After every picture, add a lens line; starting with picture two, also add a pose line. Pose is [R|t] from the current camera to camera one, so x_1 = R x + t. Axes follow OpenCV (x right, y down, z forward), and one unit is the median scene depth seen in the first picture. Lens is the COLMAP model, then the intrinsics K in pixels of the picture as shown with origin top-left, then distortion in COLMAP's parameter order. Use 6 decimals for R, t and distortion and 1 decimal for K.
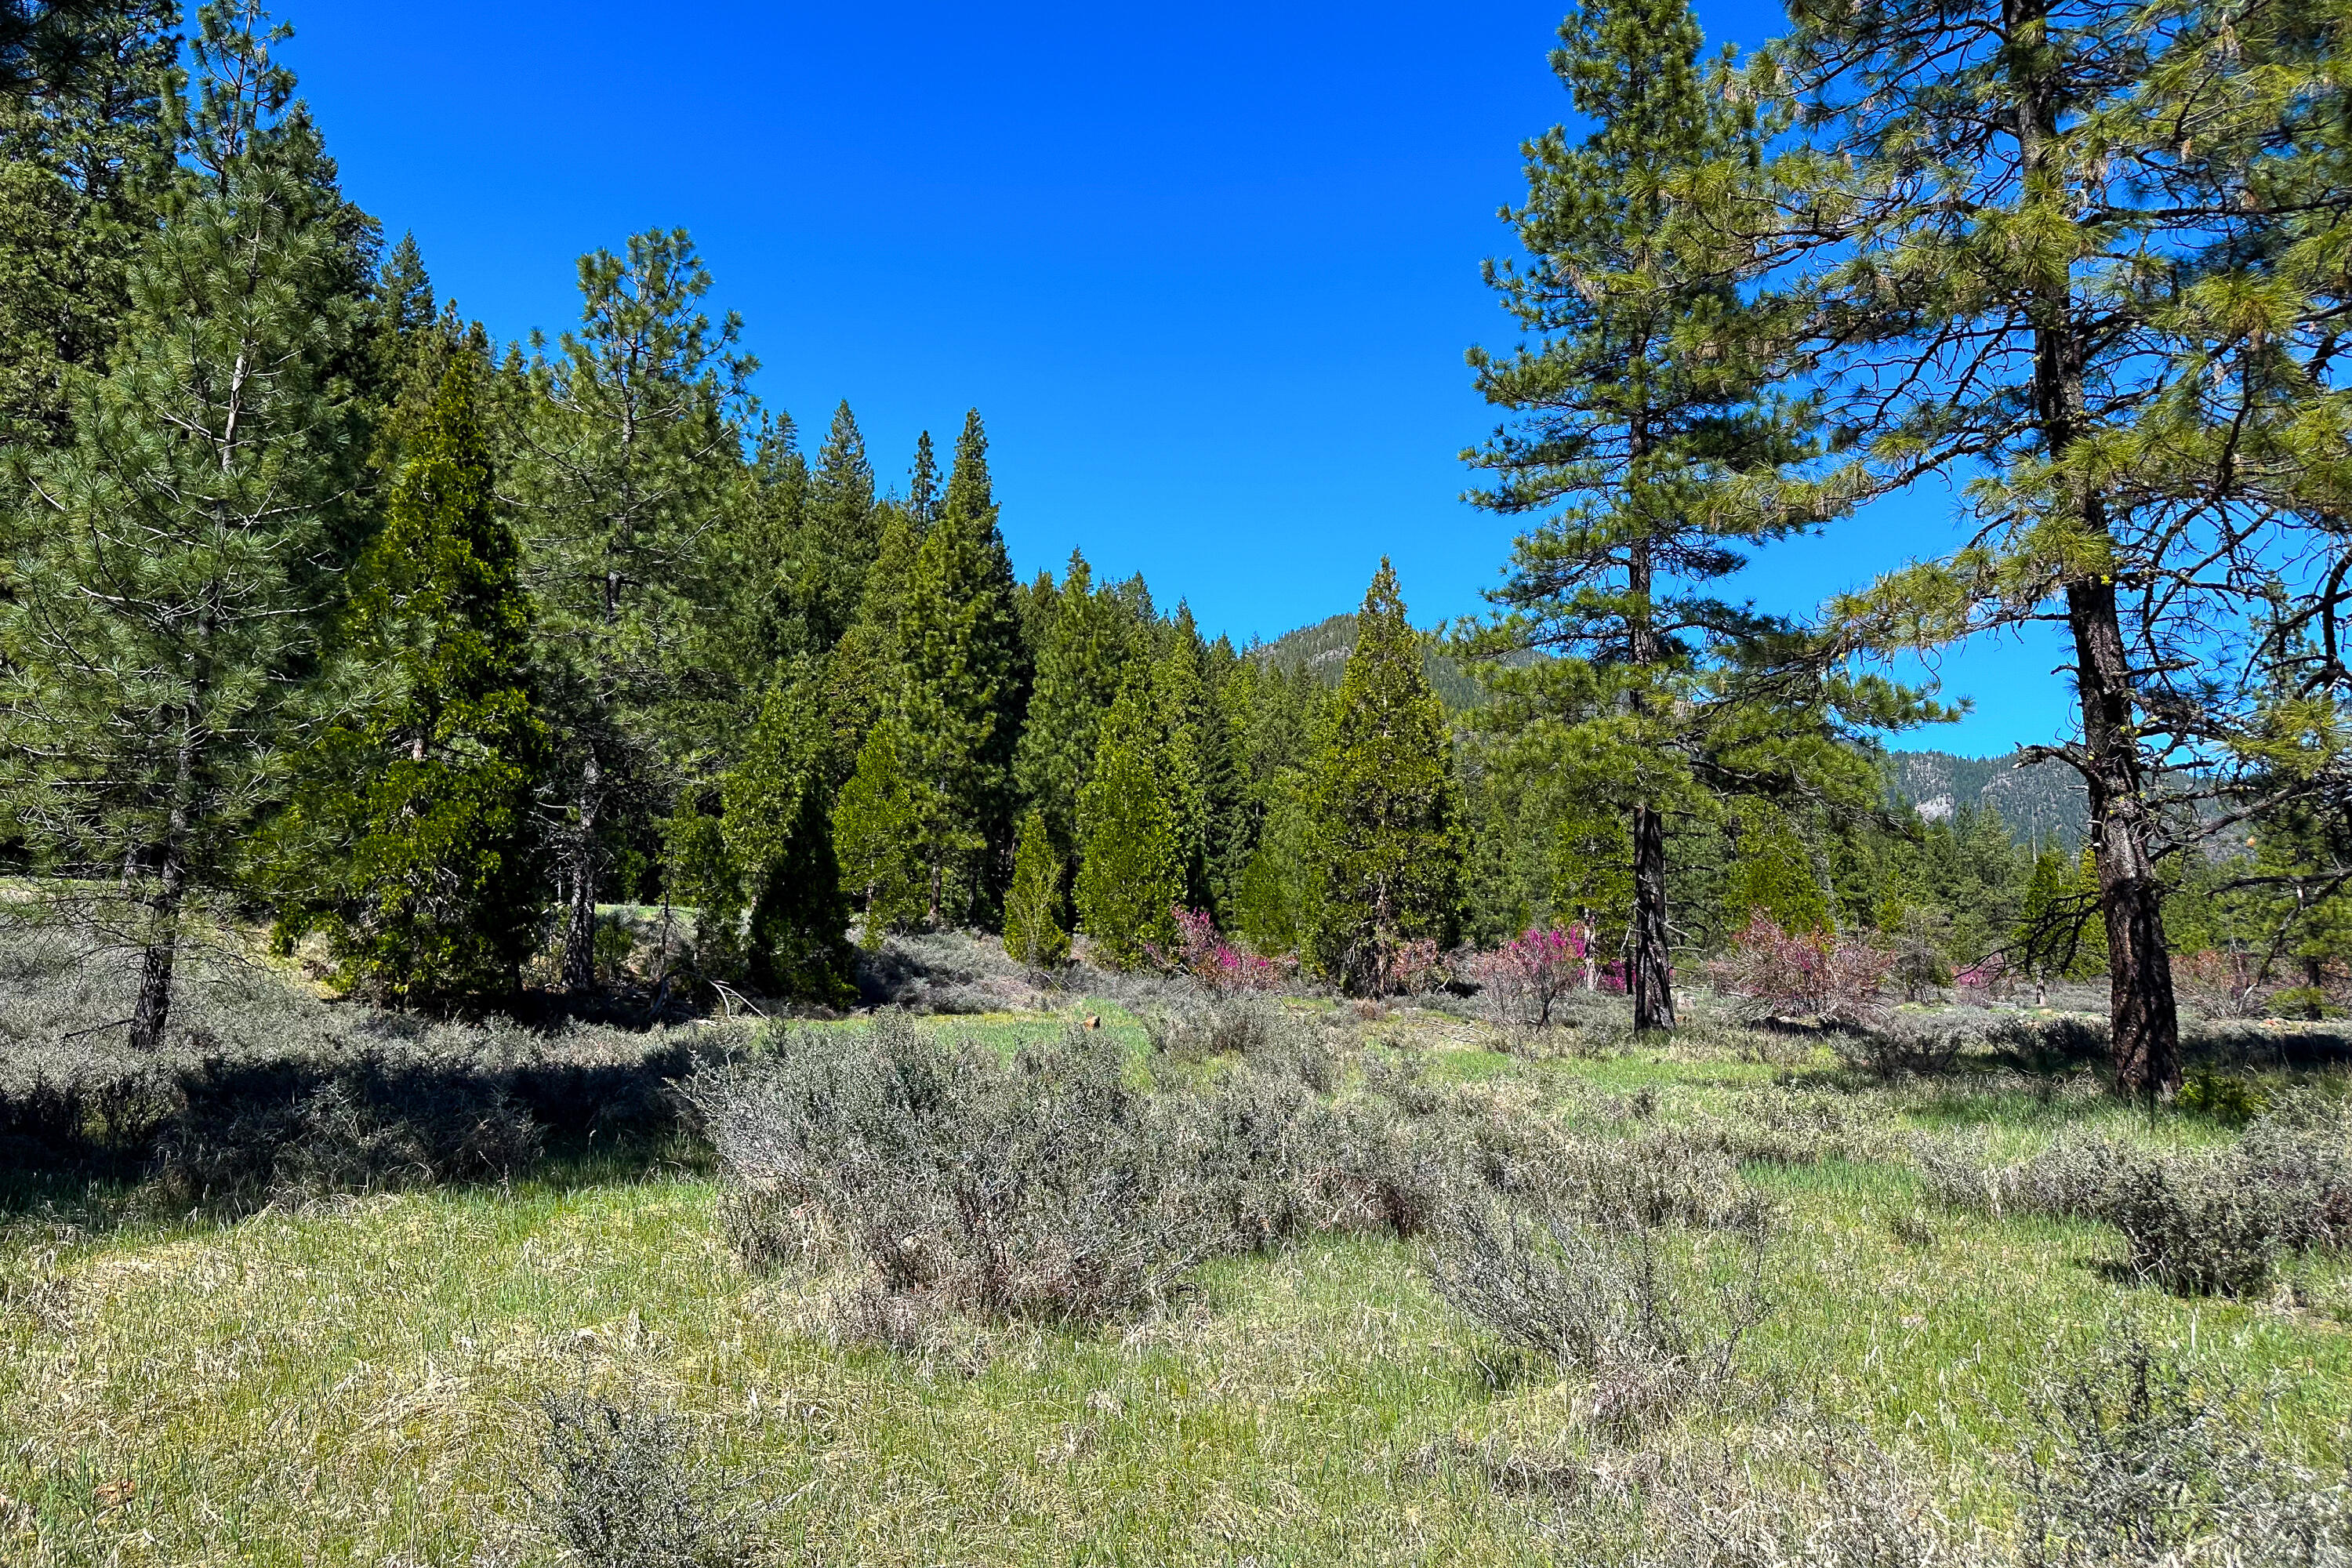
lens RADIAL K [[1645.0, 0, 1178.0], [0, 1645.0, 773.1], [0, 0, 1]] dist [0.064463, -0.043621]
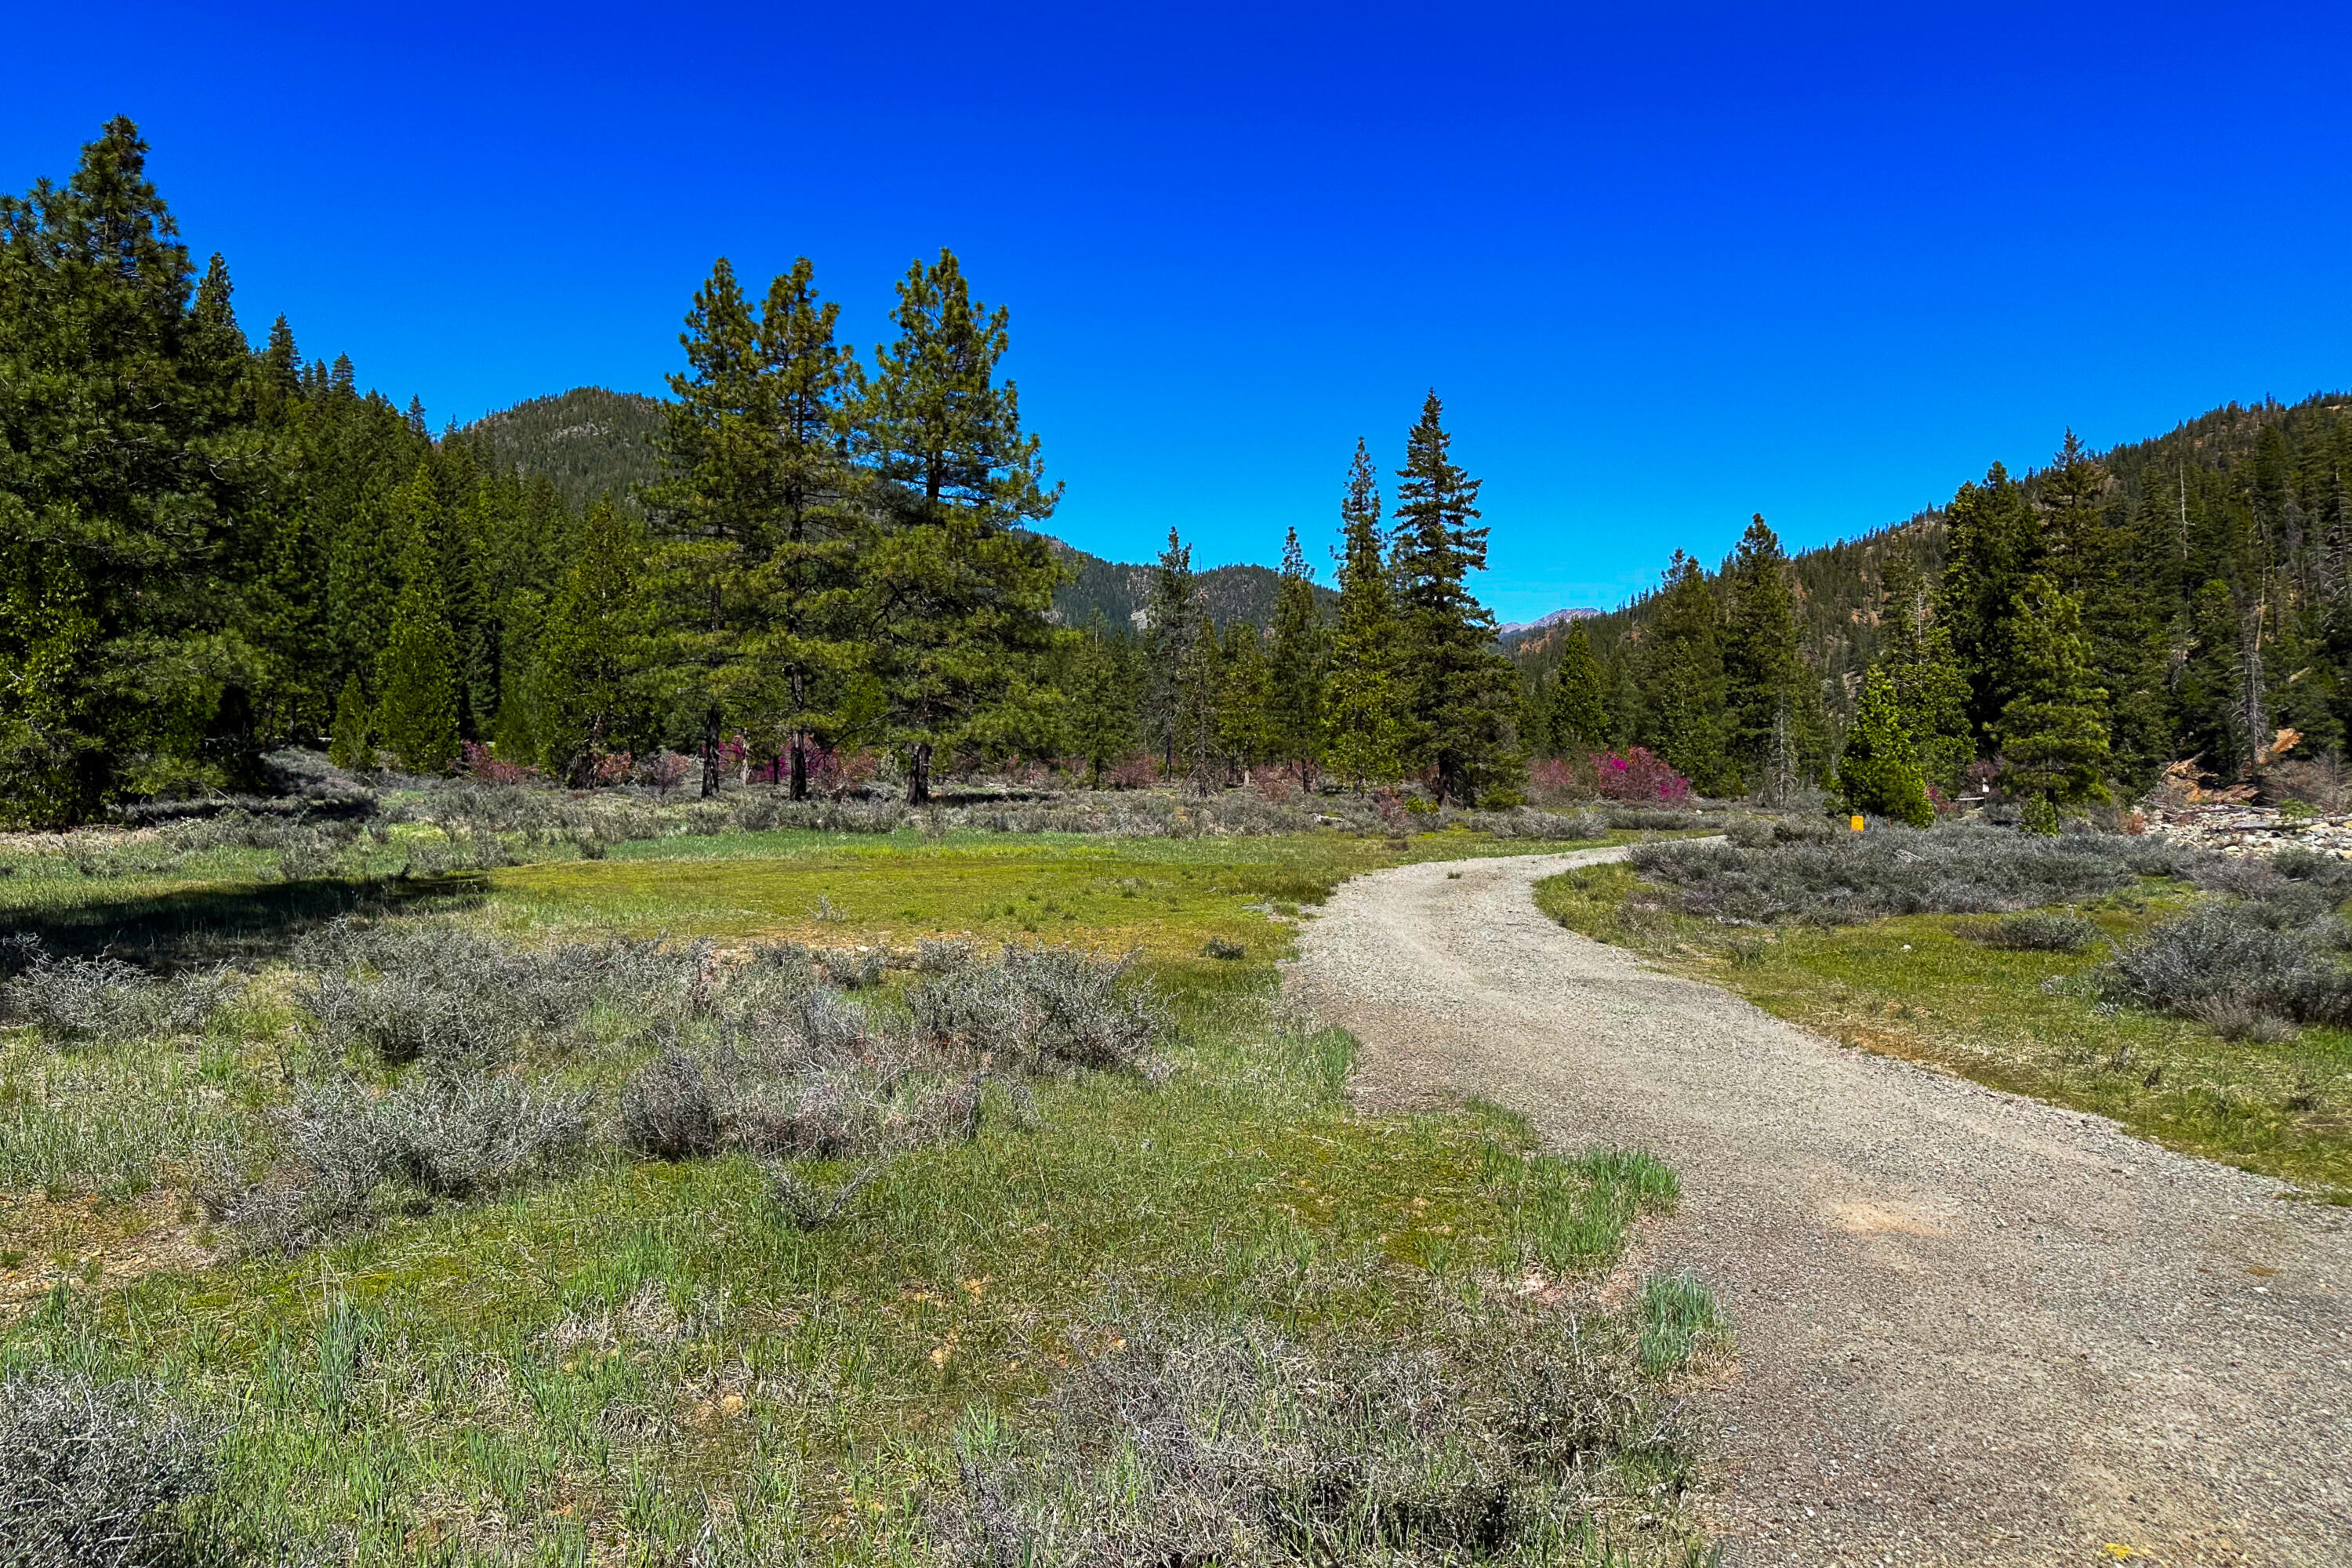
lens RADIAL K [[1645.0, 0, 1174.0], [0, 1645.0, 660.6], [0, 0, 1]] dist [0.064463, -0.043621]
pose [[0.903457, 0.019274, 0.428245, -0.050470], [-0.042920, 0.998036, 0.045628, -0.074262], [-0.426525, -0.059604, 0.902510, -0.593940]]
